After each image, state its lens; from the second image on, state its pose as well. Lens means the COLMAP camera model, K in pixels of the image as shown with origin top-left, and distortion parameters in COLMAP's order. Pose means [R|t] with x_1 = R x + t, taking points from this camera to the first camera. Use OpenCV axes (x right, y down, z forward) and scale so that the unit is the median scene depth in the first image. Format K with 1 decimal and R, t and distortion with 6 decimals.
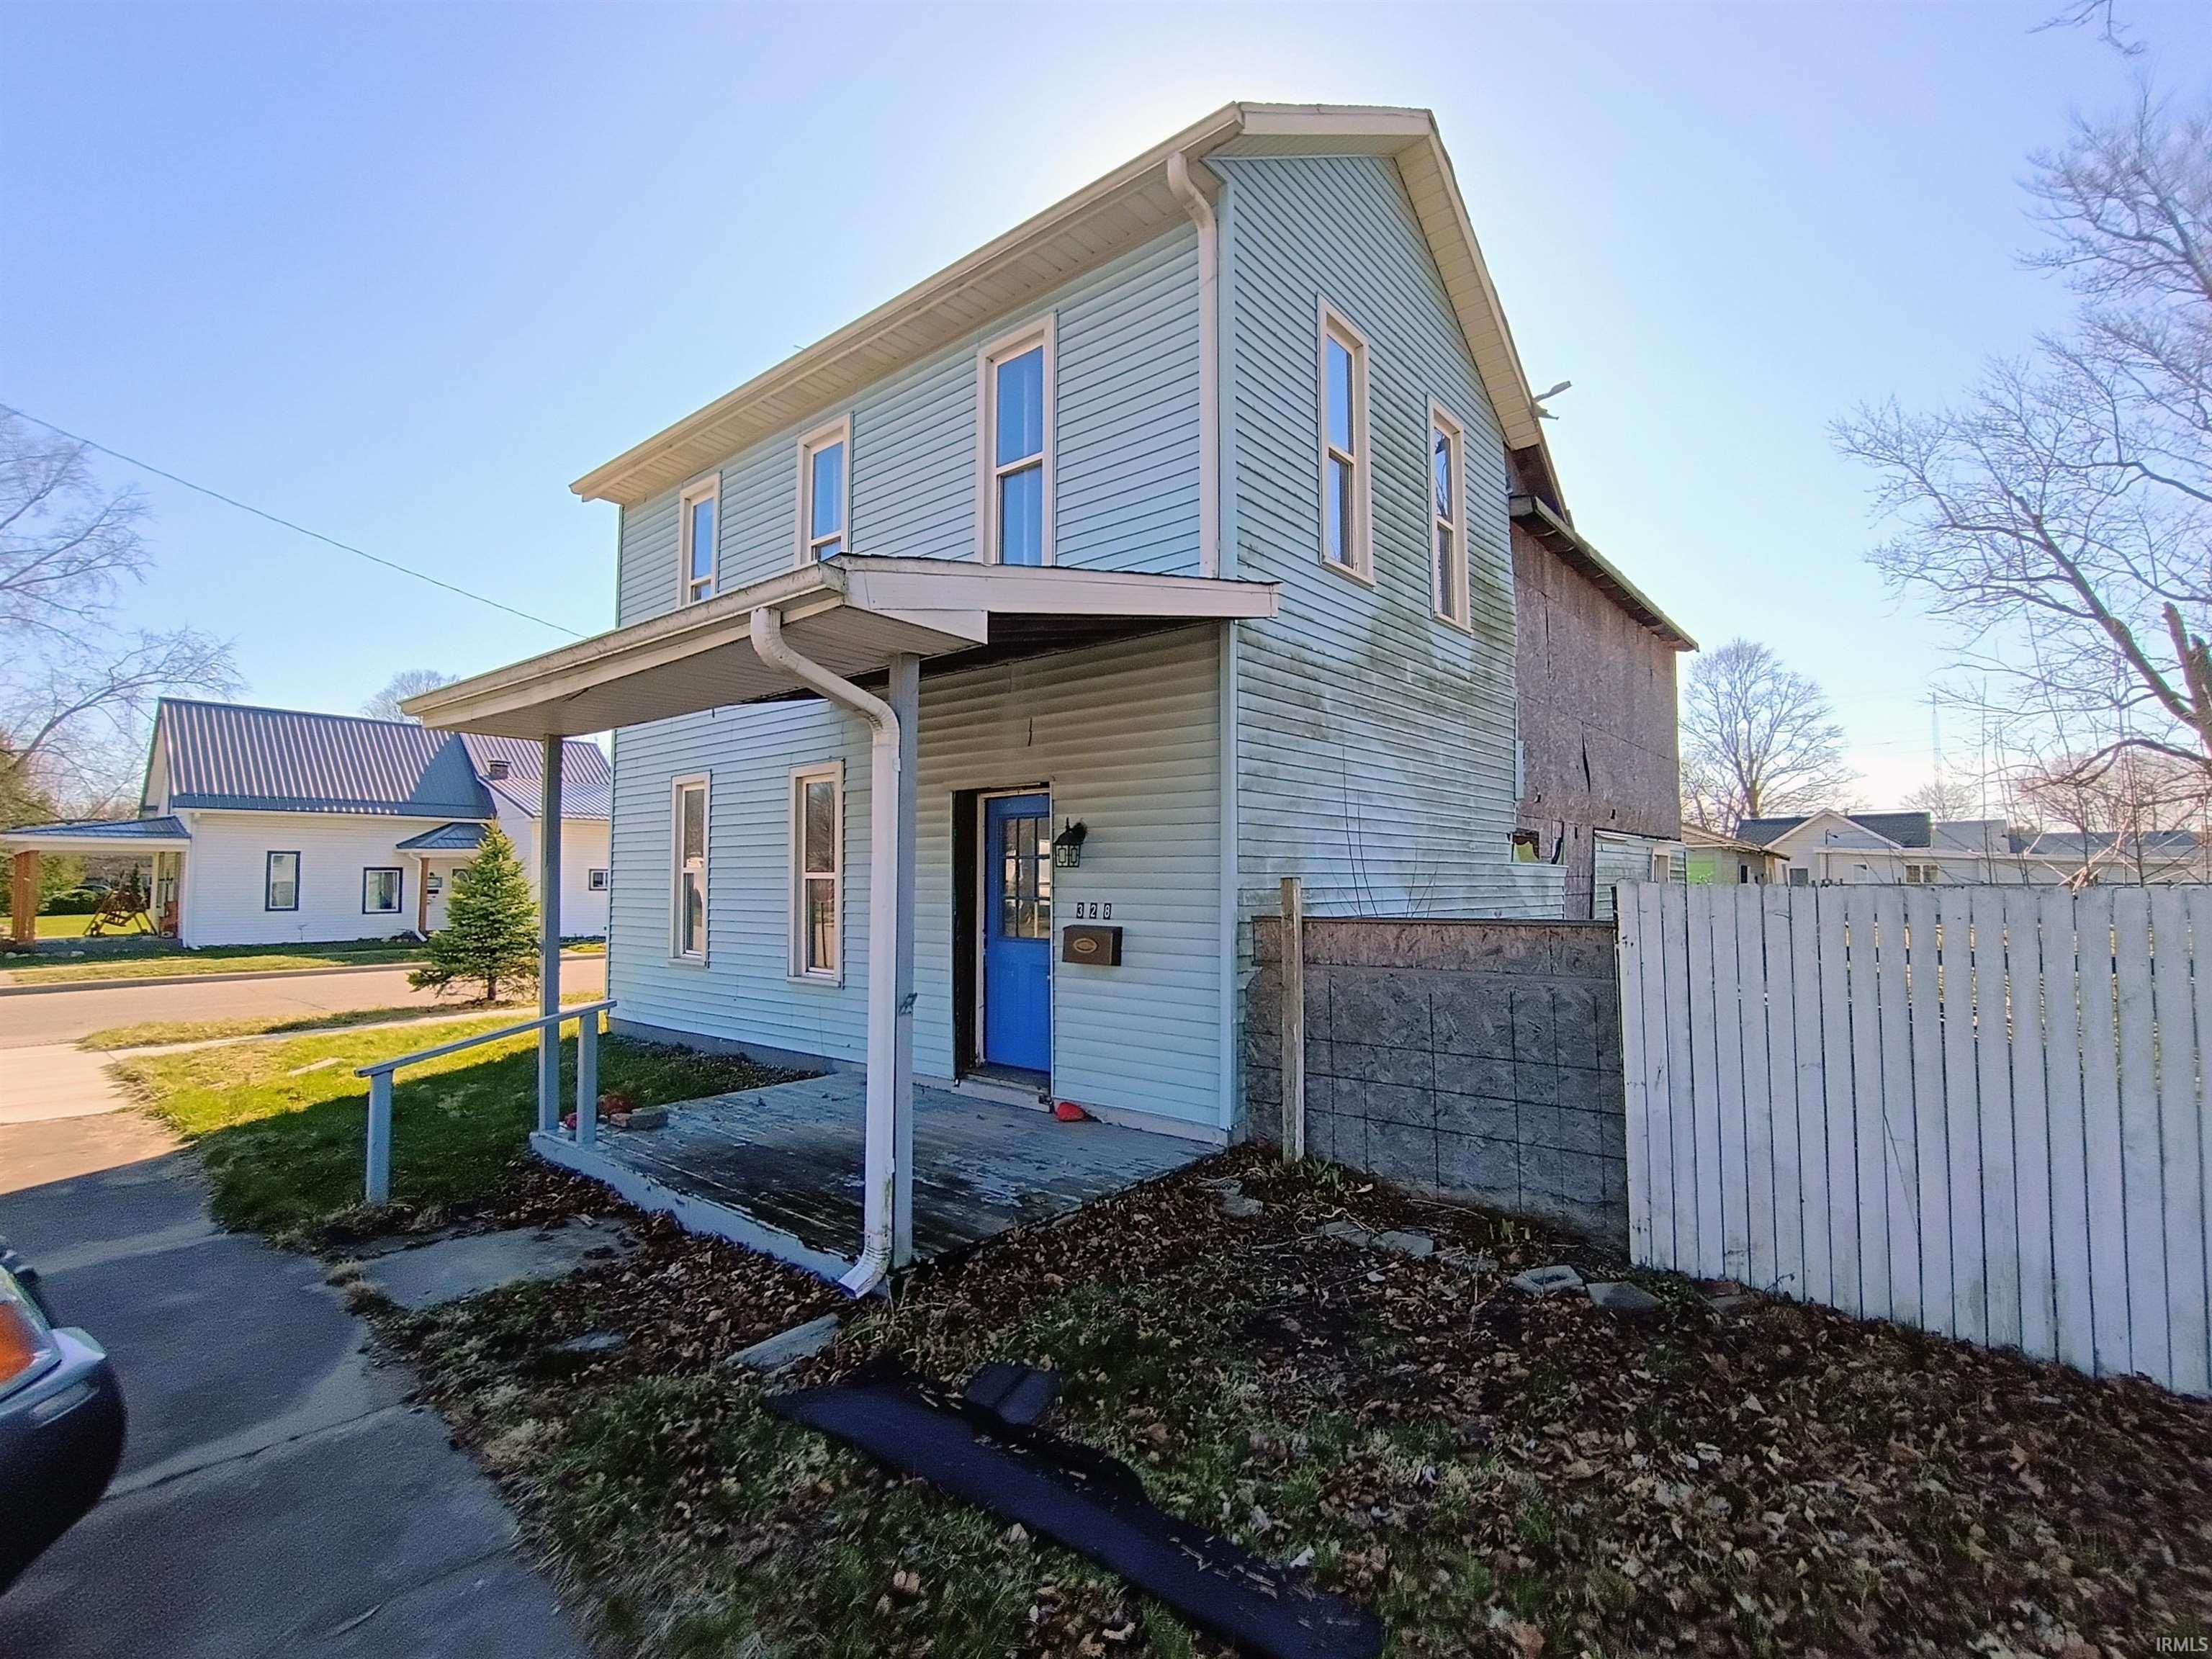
lens RADIAL K [[1010.7, 0, 1113.6], [0, 1010.7, 819.8], [0, 0, 1]] dist [-0.014422, 0.007437]
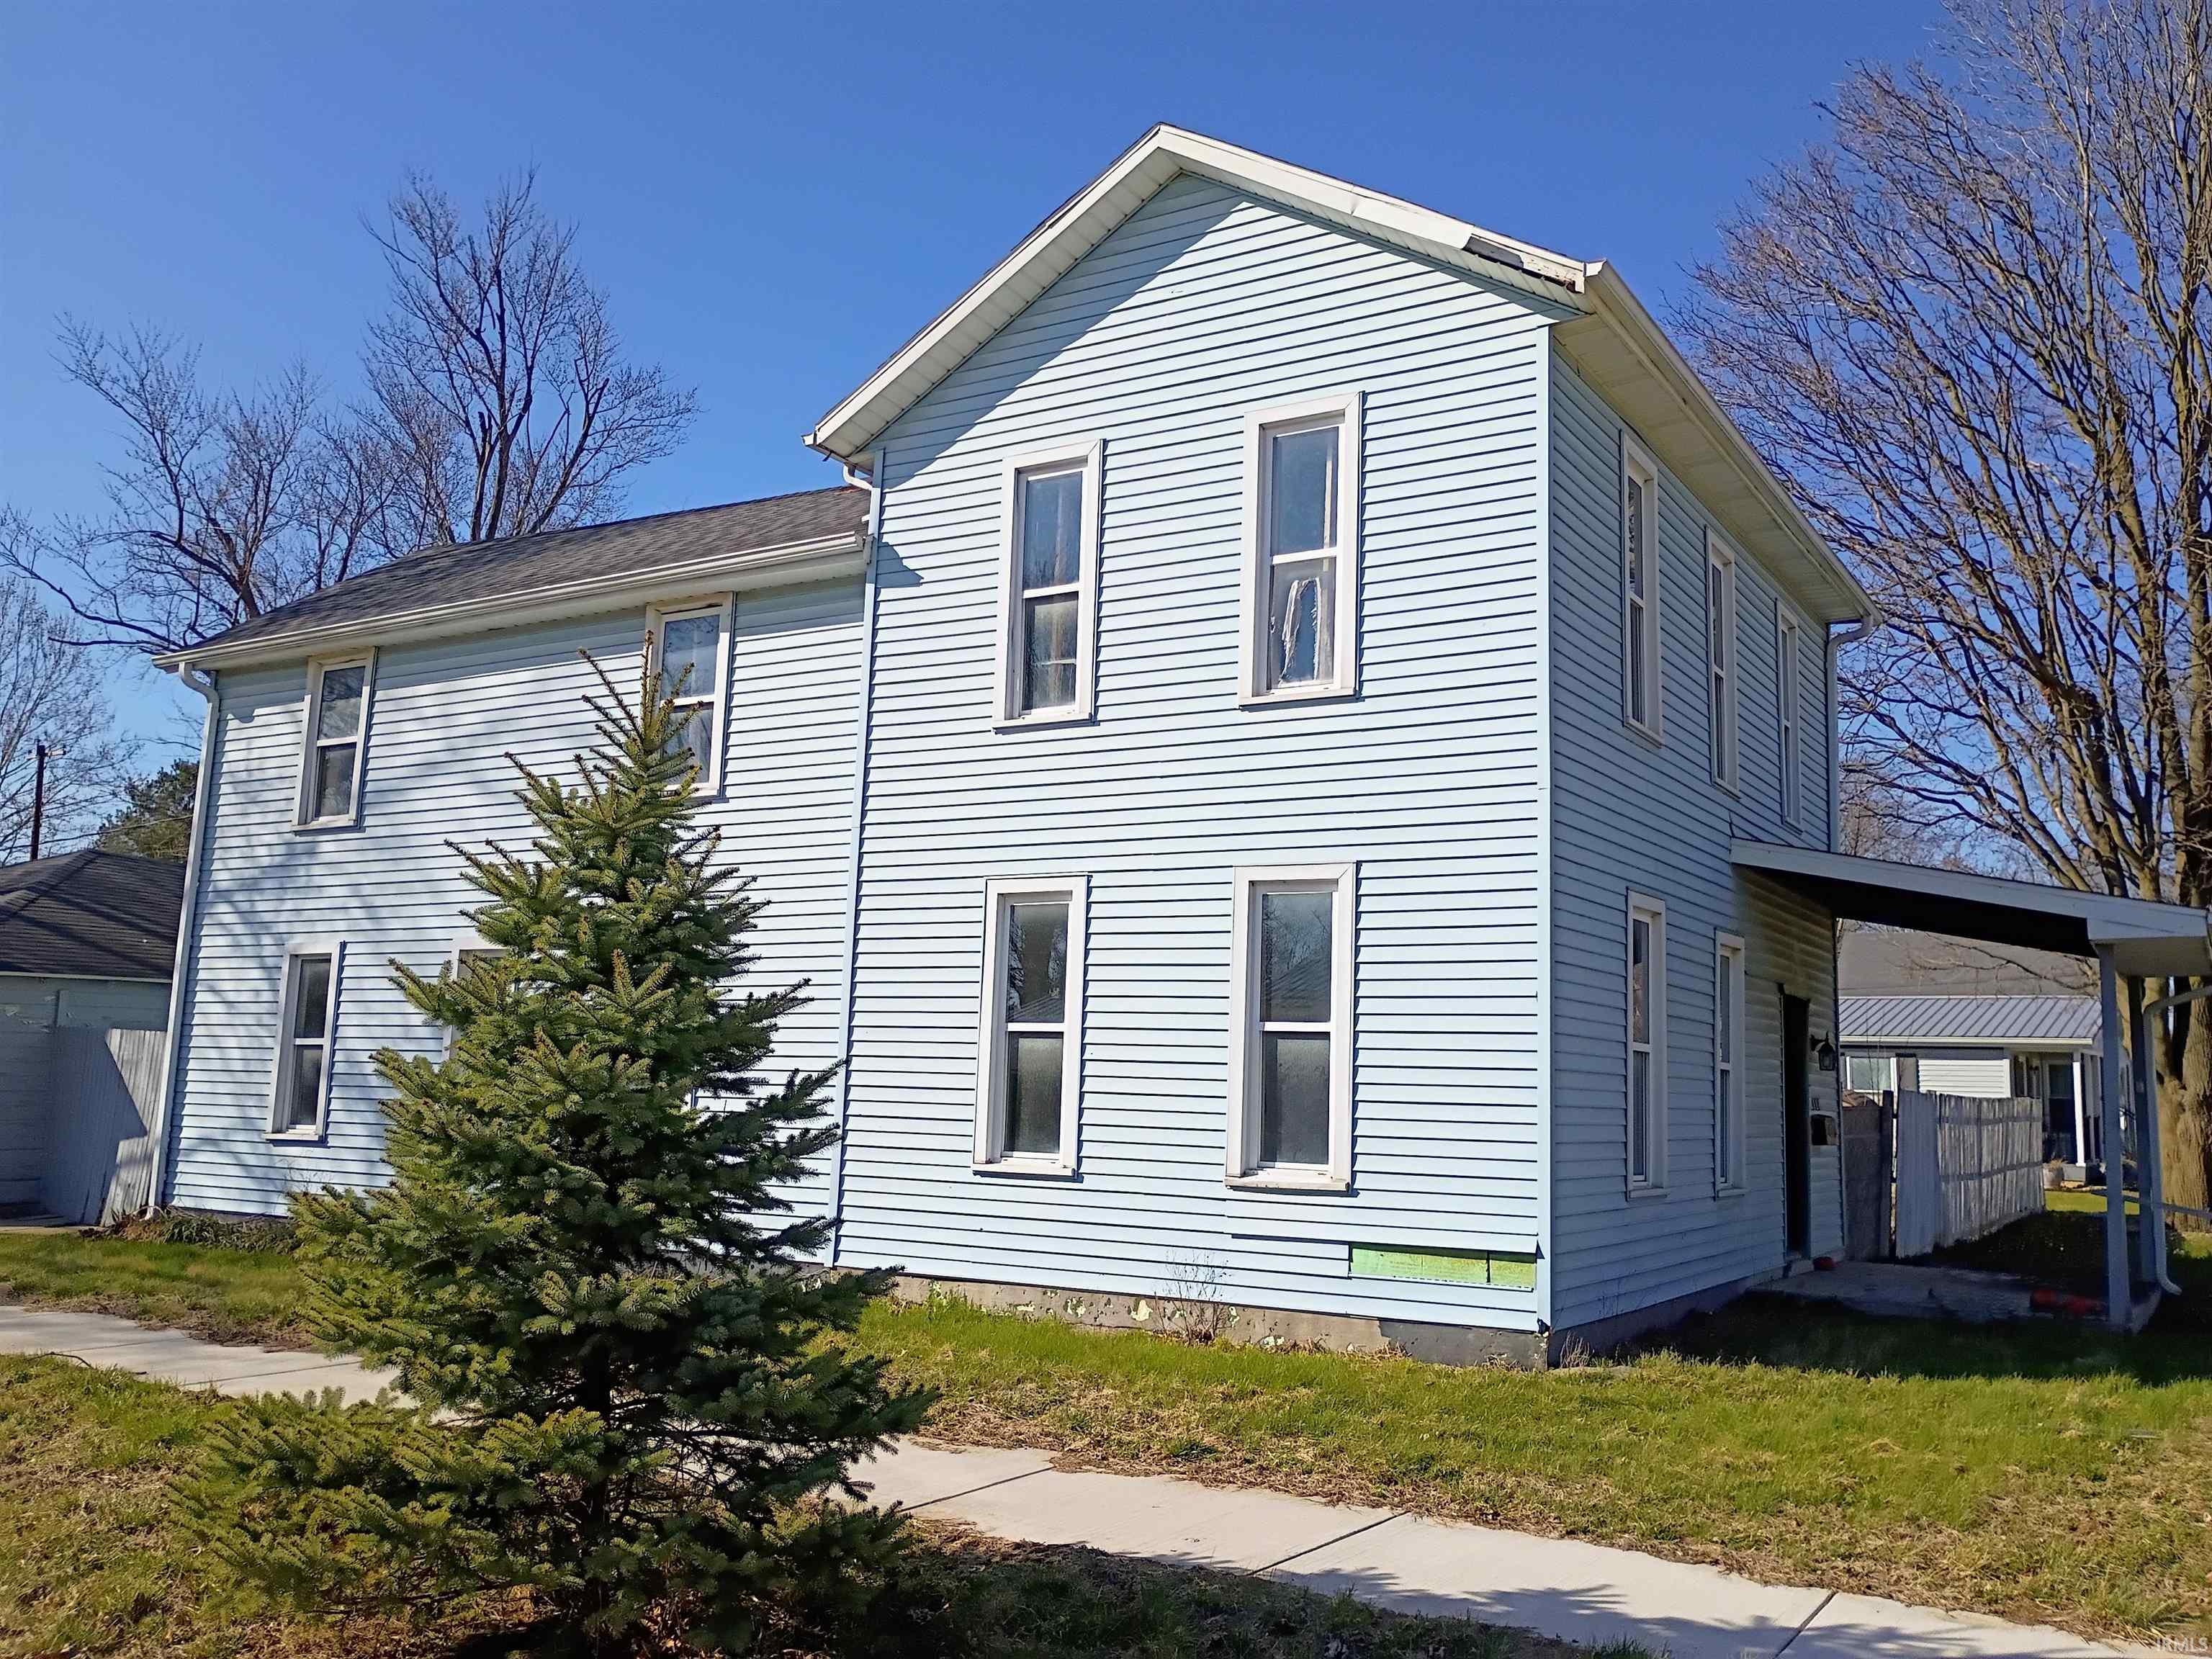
lens RADIAL K [[1916.5, 0, 1101.0], [0, 1916.5, 811.6], [0, 0, 1]] dist [0.040028, -0.018049]
pose [[-0.144402, 0.138200, 0.979821, -0.569838], [-0.086130, 0.984685, -0.151580, 0.042064], [-0.985763, -0.106280, -0.130287, 0.546131]]
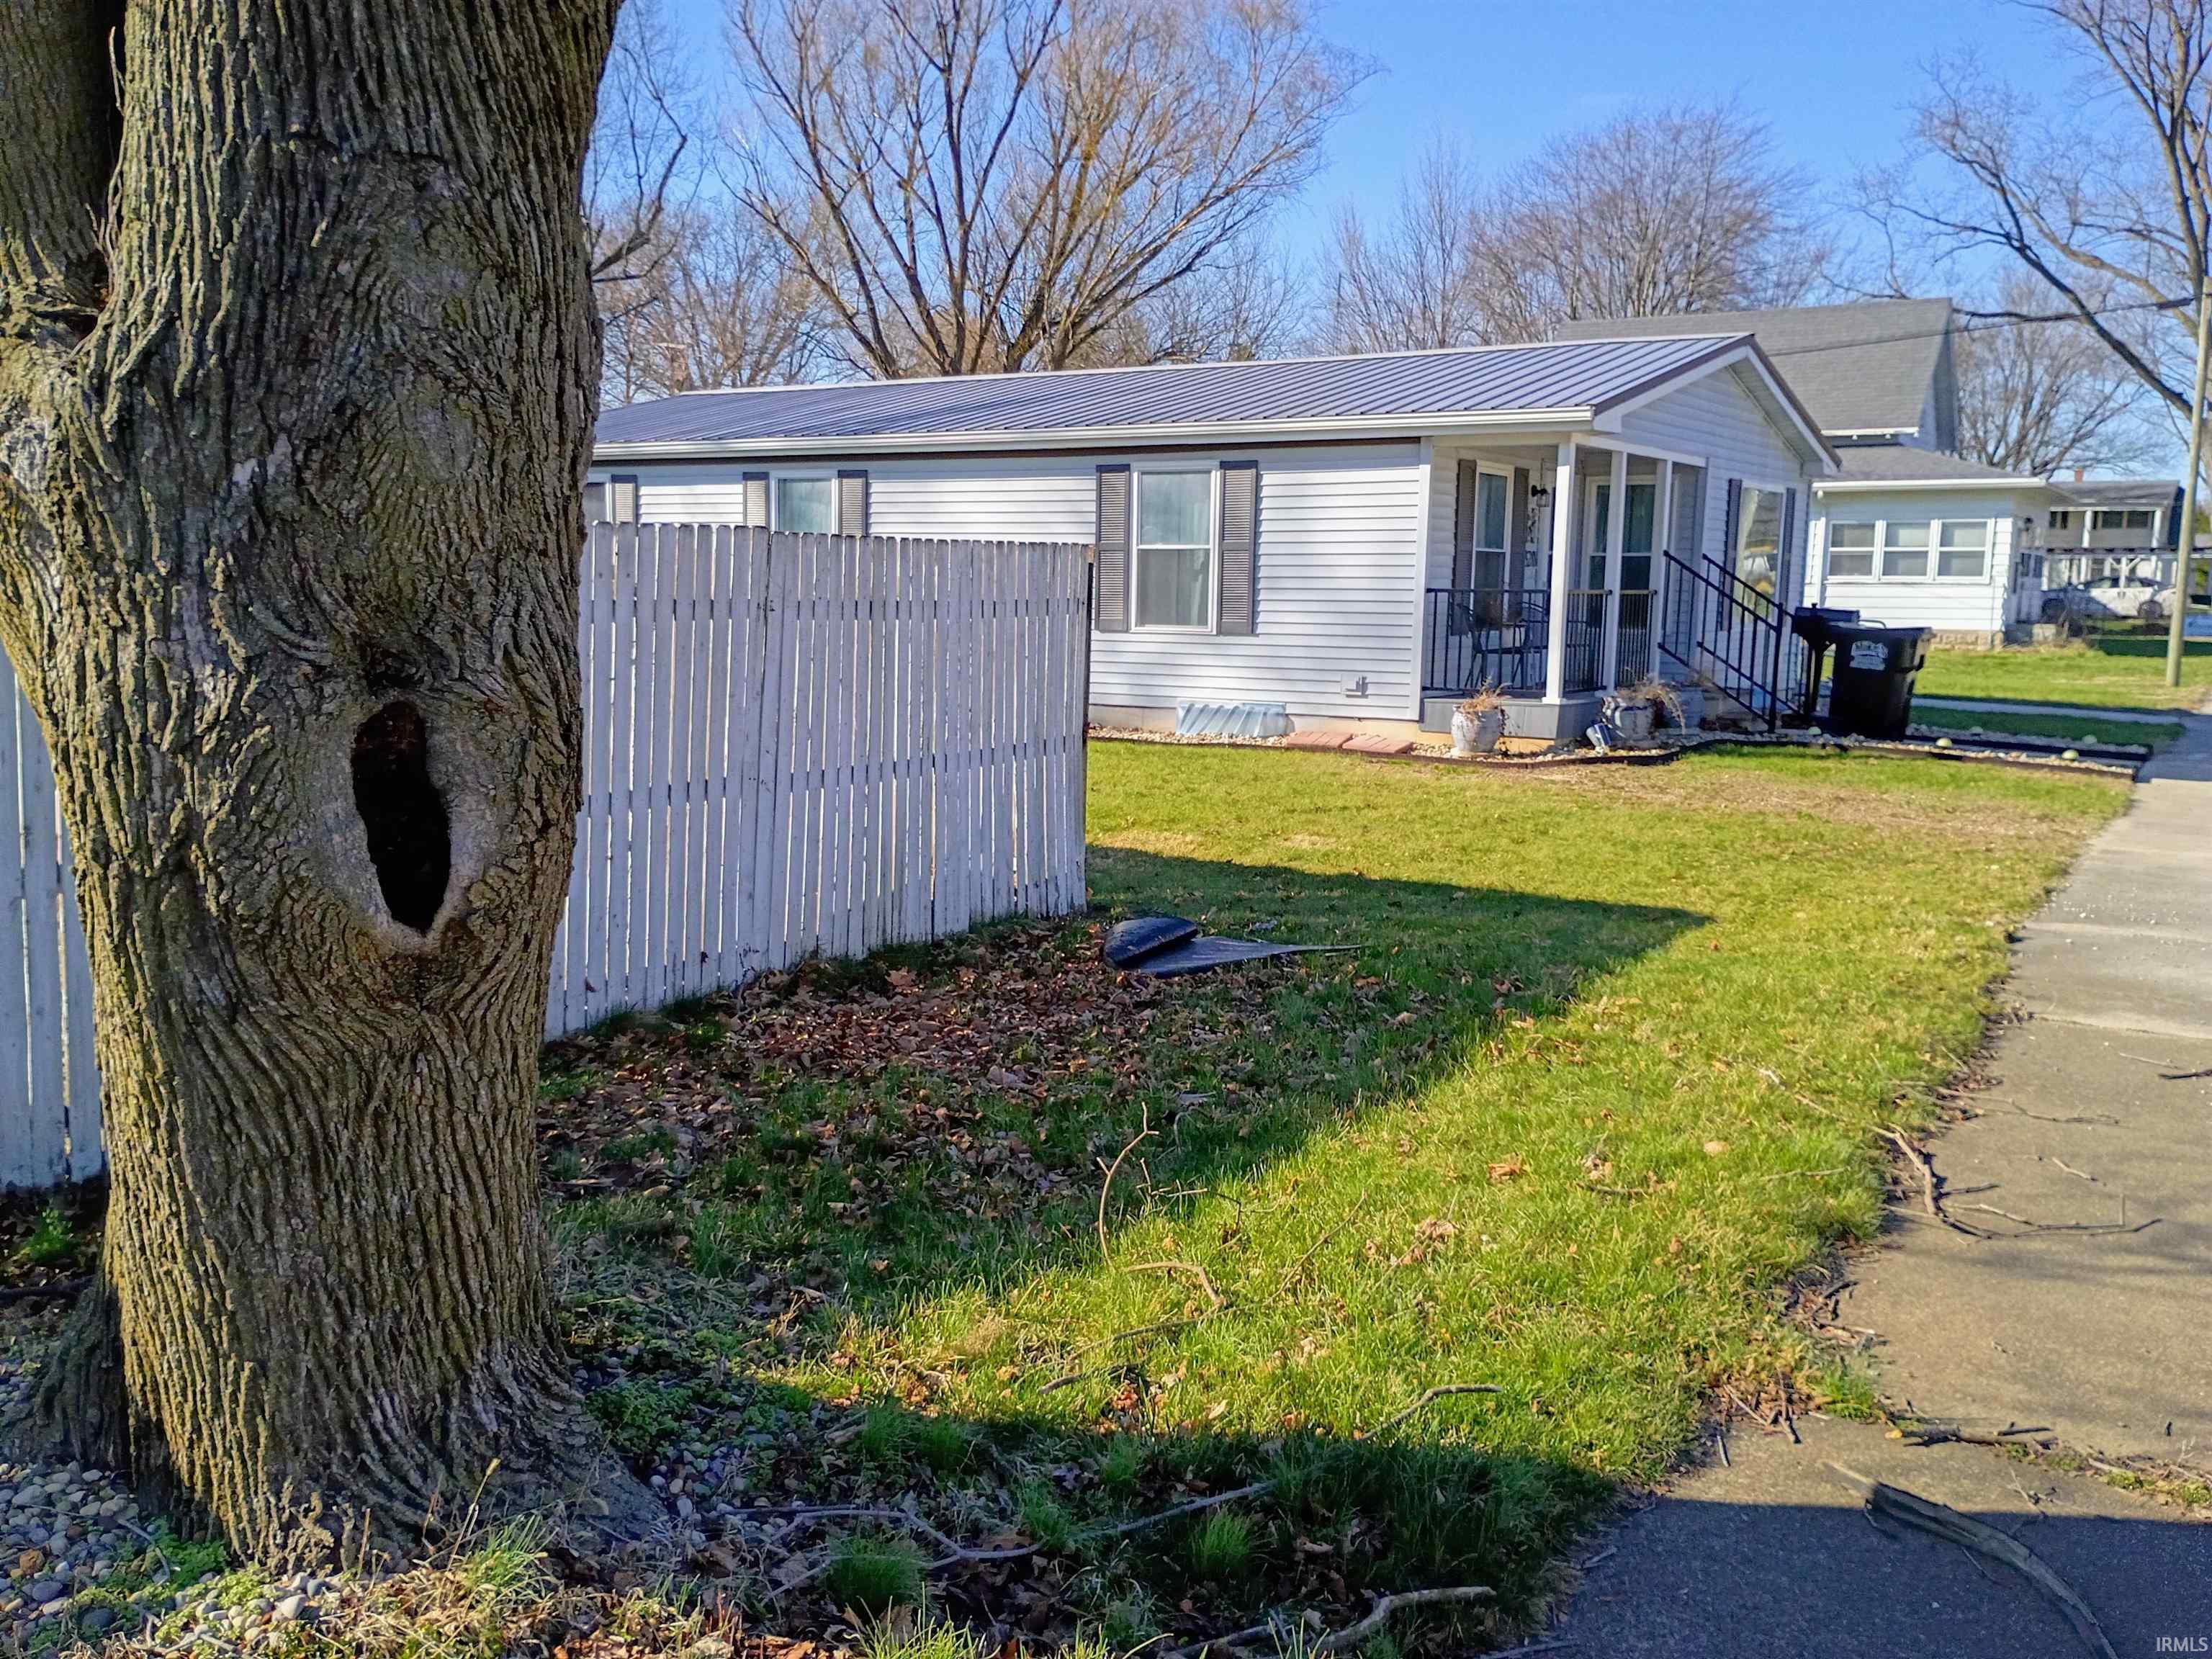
lens RADIAL K [[1916.5, 0, 1101.0], [0, 1916.5, 811.6], [0, 0, 1]] dist [0.040028, -0.018049]
pose [[-0.159058, -0.120969, 0.979830, 0.104568], [-0.072611, 0.991210, 0.110587, 0.001039], [-0.984595, -0.053557, -0.166443, -0.075270]]
